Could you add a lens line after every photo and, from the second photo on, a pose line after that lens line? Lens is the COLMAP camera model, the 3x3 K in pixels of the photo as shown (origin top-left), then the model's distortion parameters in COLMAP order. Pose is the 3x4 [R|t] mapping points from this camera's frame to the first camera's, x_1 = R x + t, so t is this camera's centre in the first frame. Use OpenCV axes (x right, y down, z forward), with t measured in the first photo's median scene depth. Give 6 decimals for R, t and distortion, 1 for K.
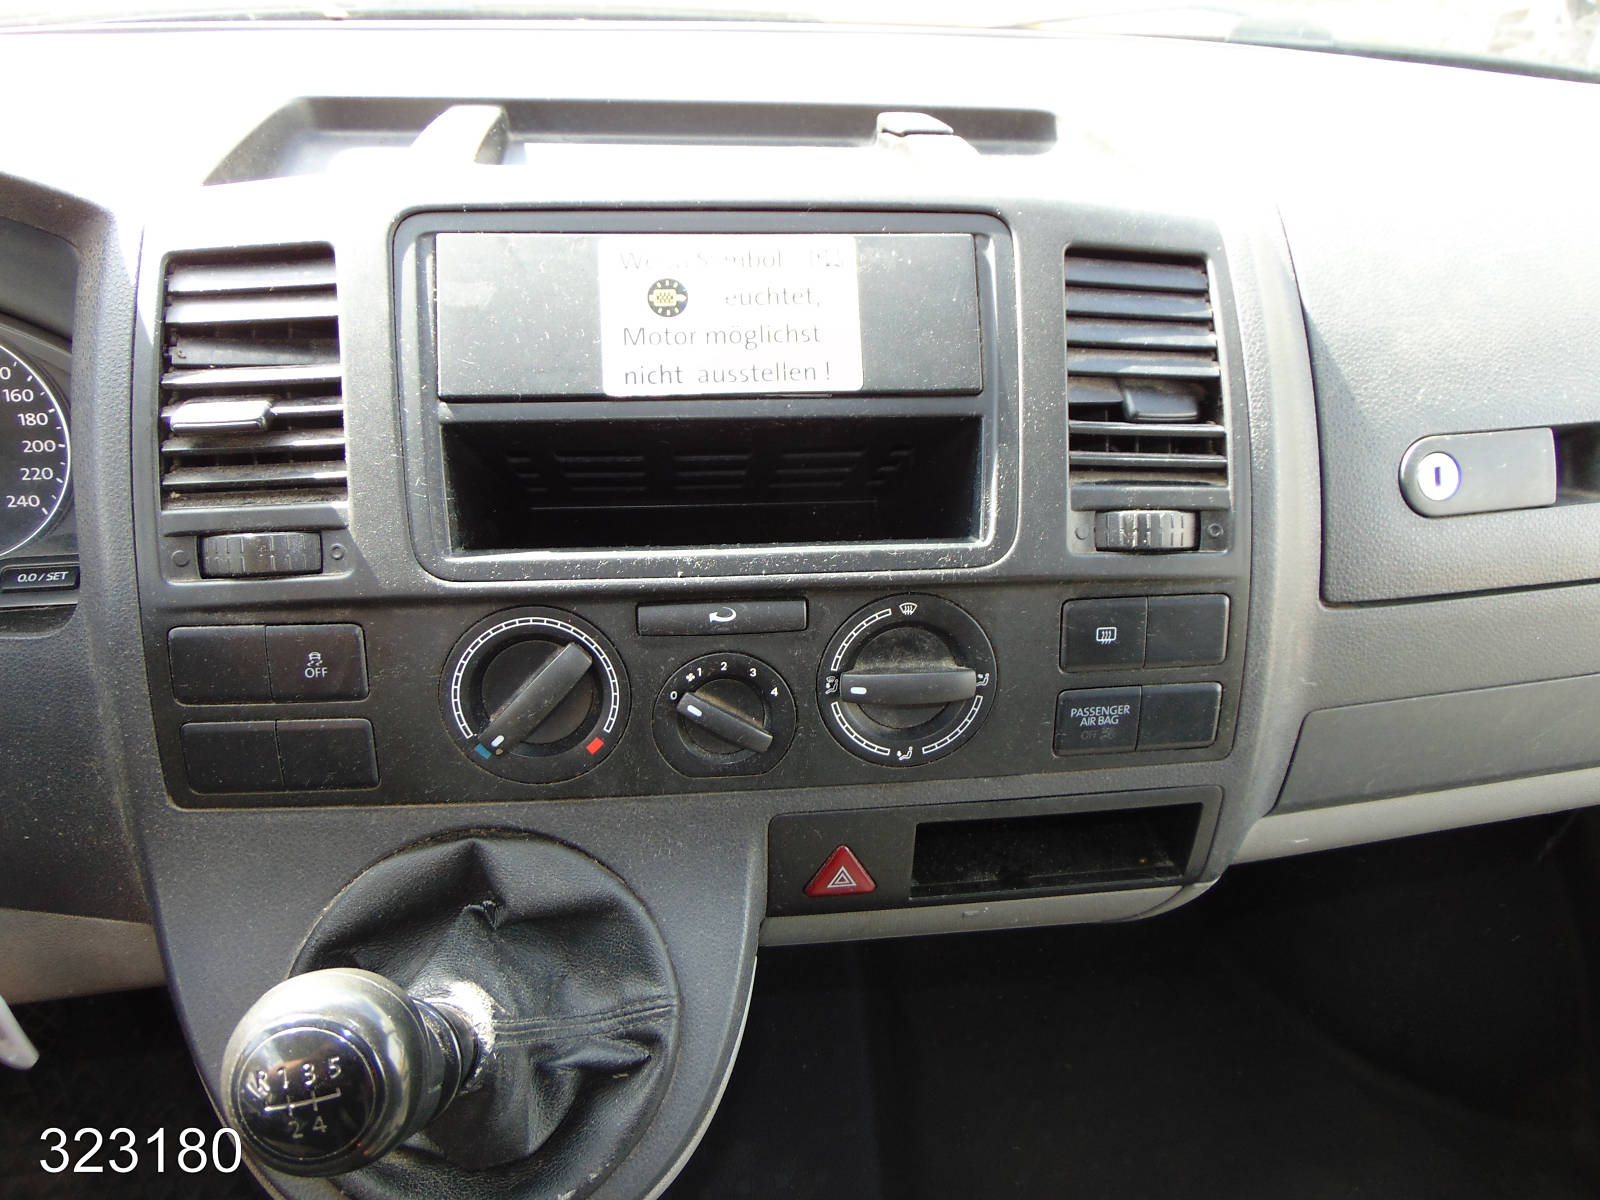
lens RADIAL K [[1153.0, 0, 800.7], [0, 1153.0, 528.9], [0, 0, 1]] dist [0.004709, 0.005528]
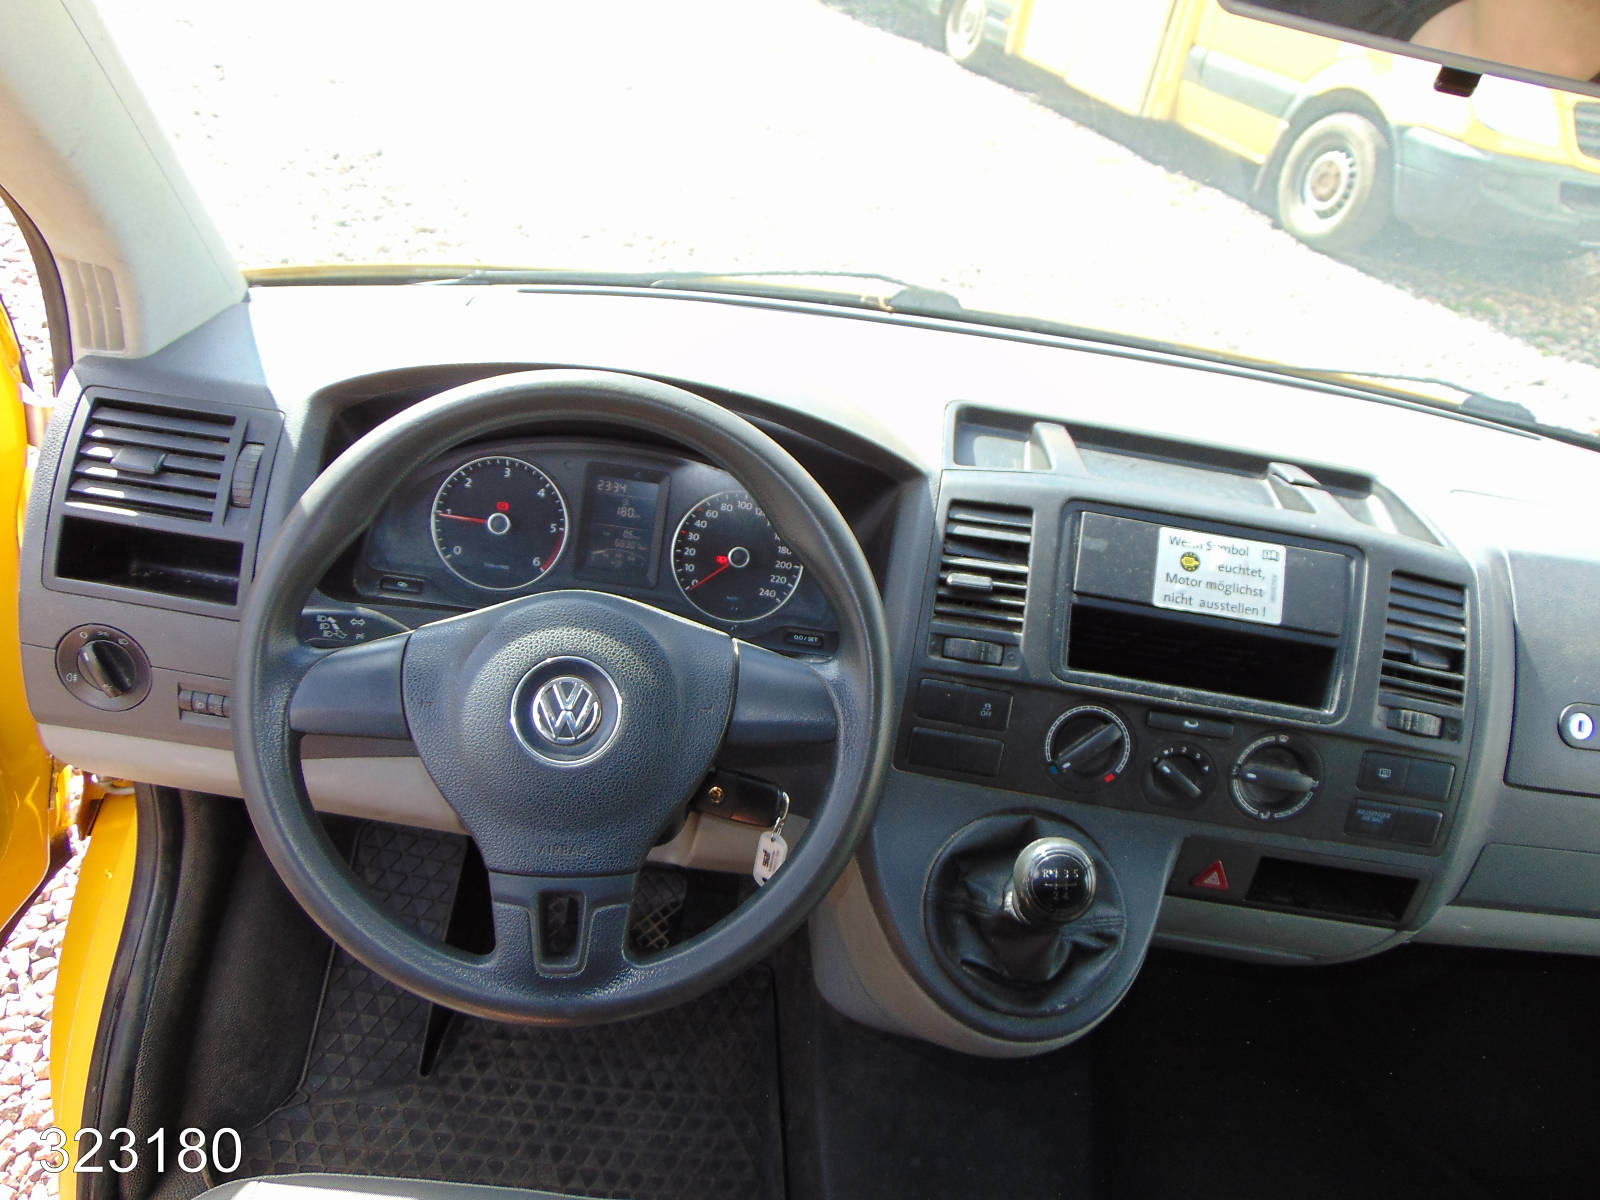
lens RADIAL K [[1202.4, 0, 798.7], [0, 1202.4, 562.8], [0, 0, 1]] dist [-0.002067, 0.100656]
pose [[0.981854, 0.178333, -0.064499, -0.623126], [-0.183611, 0.979041, -0.088120, 0.106451], [0.047433, 0.098363, 0.994020, -1.072834]]
